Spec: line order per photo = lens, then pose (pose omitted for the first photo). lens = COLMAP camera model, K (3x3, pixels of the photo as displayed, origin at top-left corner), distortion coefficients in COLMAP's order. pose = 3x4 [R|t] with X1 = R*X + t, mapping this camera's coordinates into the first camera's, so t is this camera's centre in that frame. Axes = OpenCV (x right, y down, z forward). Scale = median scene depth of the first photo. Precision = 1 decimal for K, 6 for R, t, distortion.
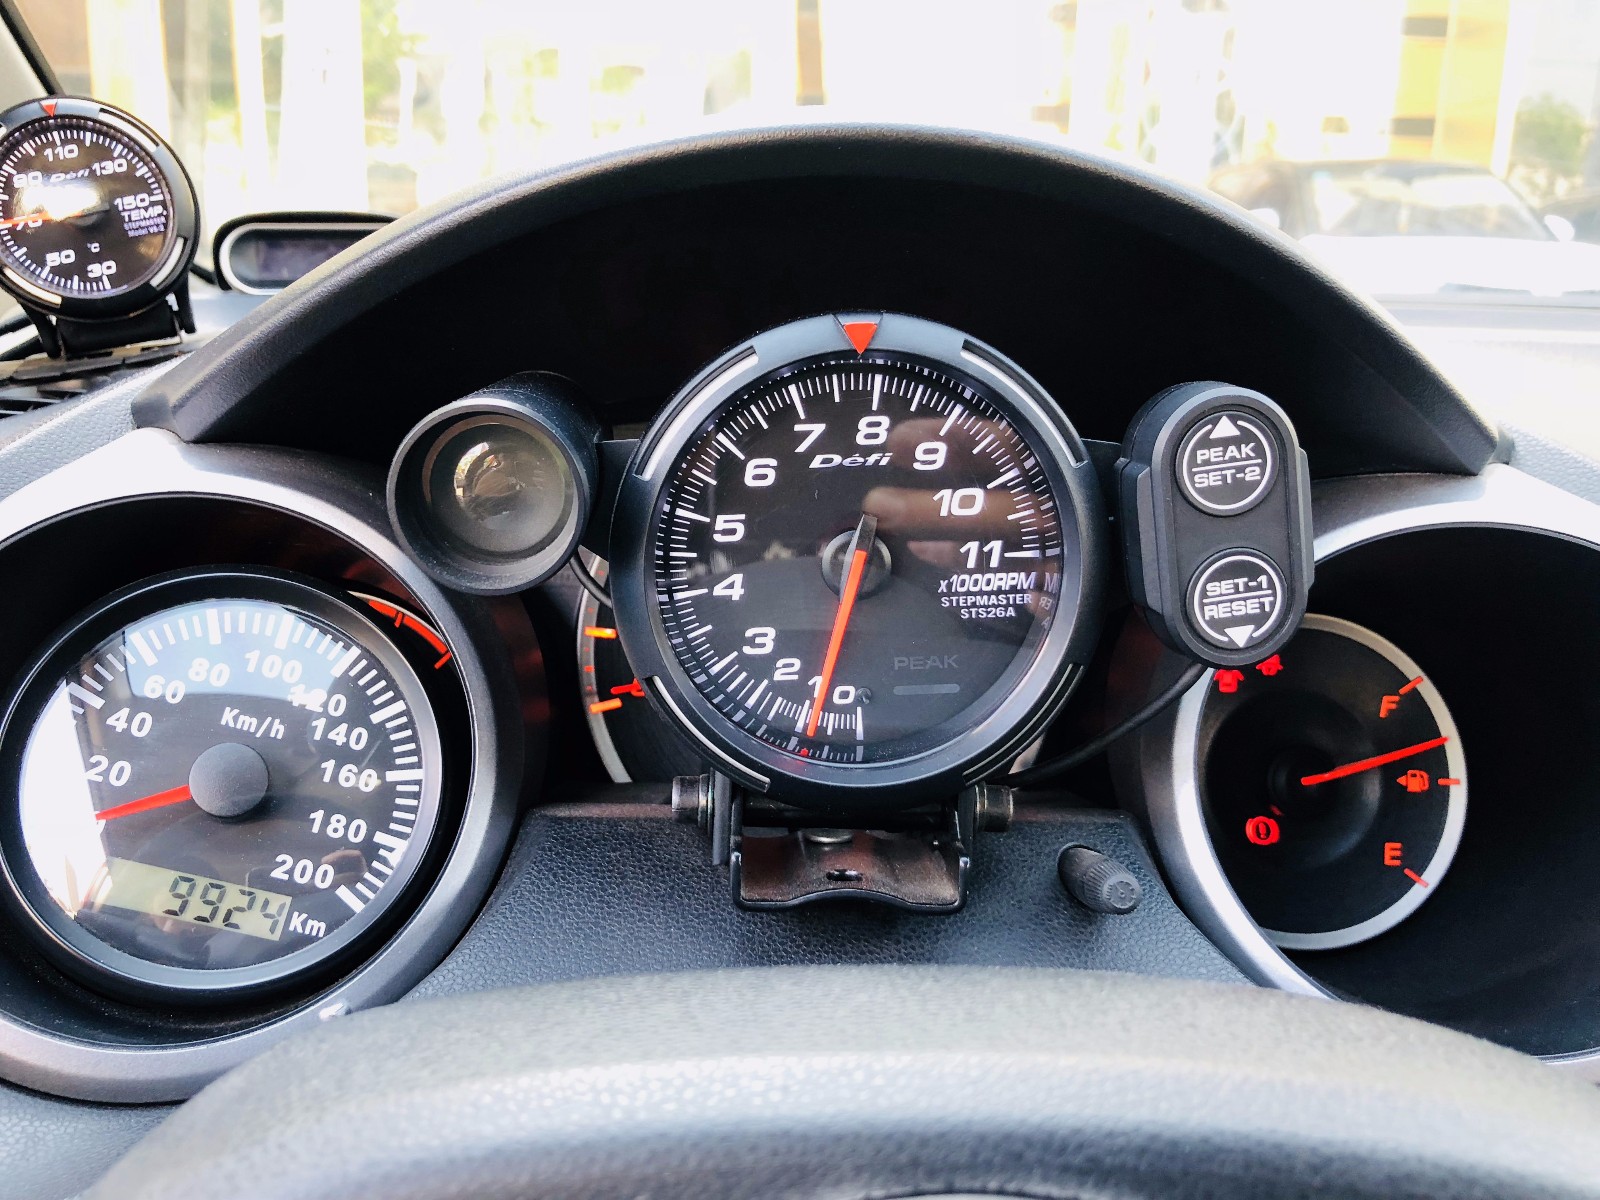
lens RADIAL K [[1328.5, 0, 802.8], [0, 1328.5, 595.9], [0, 0, 1]] dist [0.001162, -0.008950]
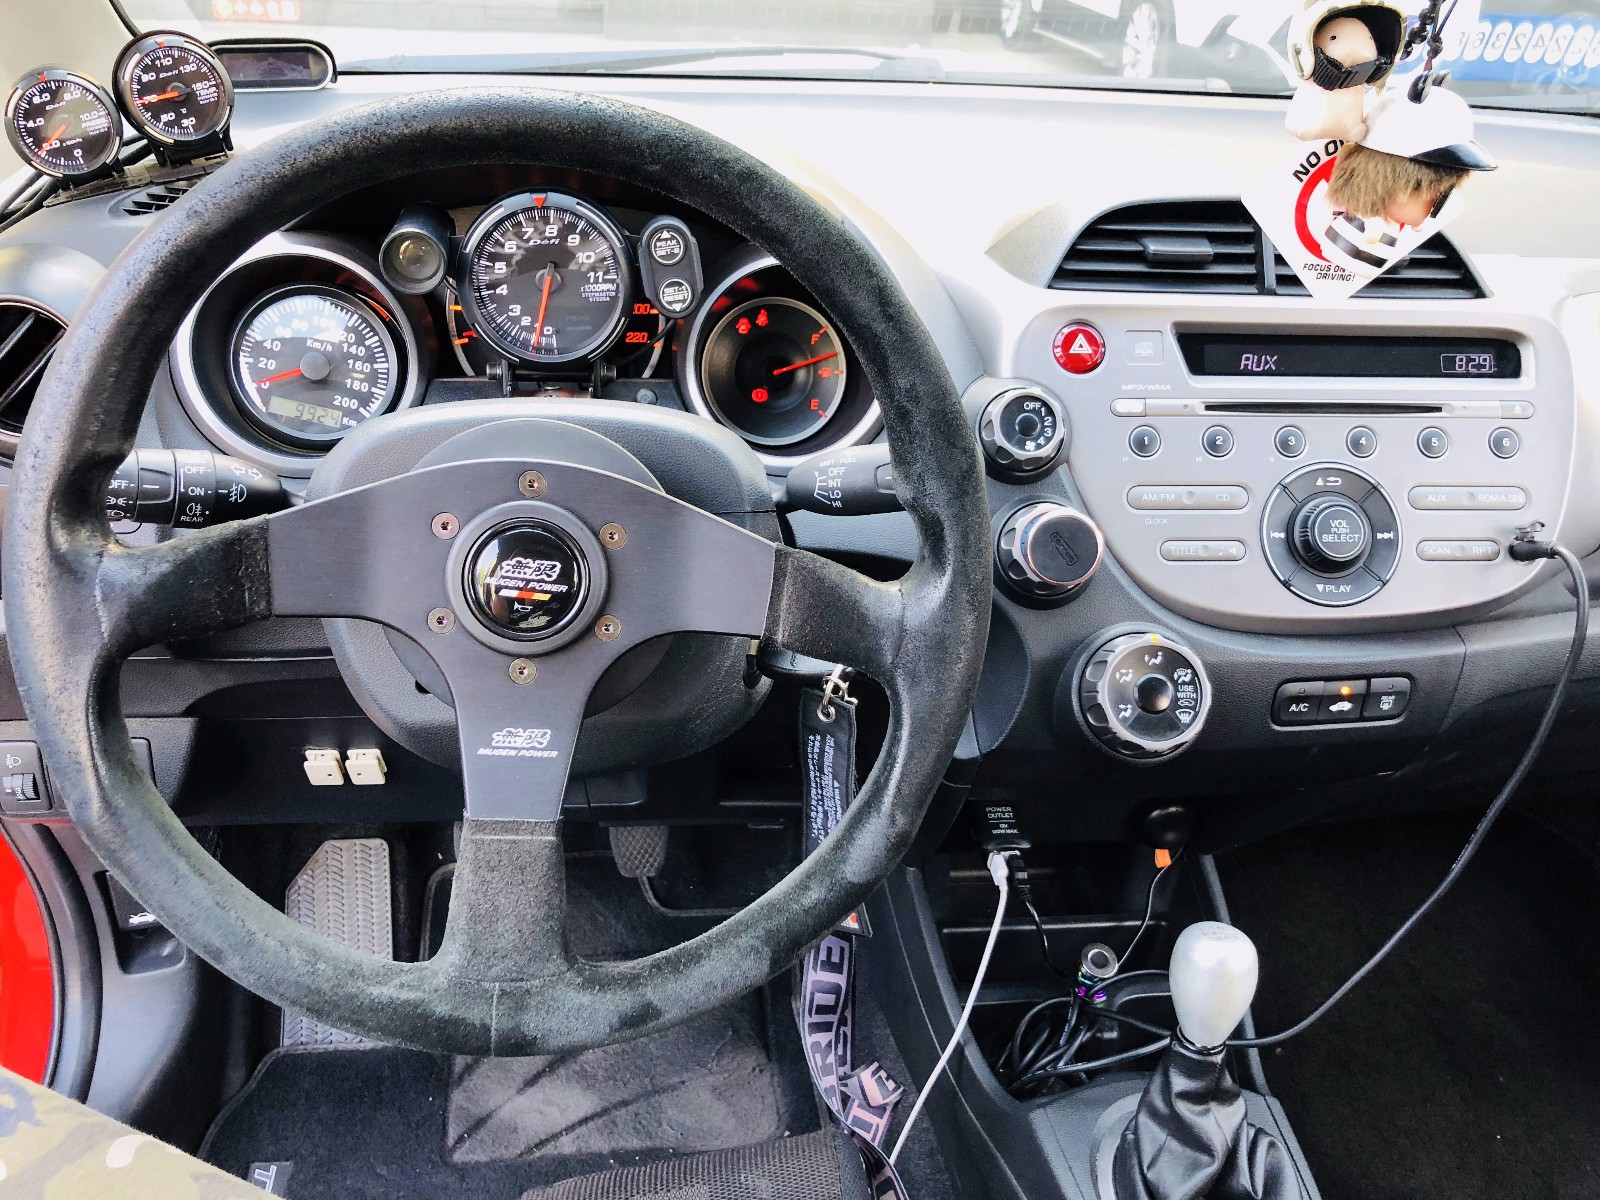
lens RADIAL K [[1328.5, 0, 801.7], [0, 1328.5, 601.4], [0, 0, 1]] dist [0.001162, -0.008950]
pose [[0.996217, -0.025941, 0.082936, 0.289472], [0.005158, 0.970373, 0.241558, -0.038787], [-0.086745, -0.240217, 0.966836, -1.692532]]
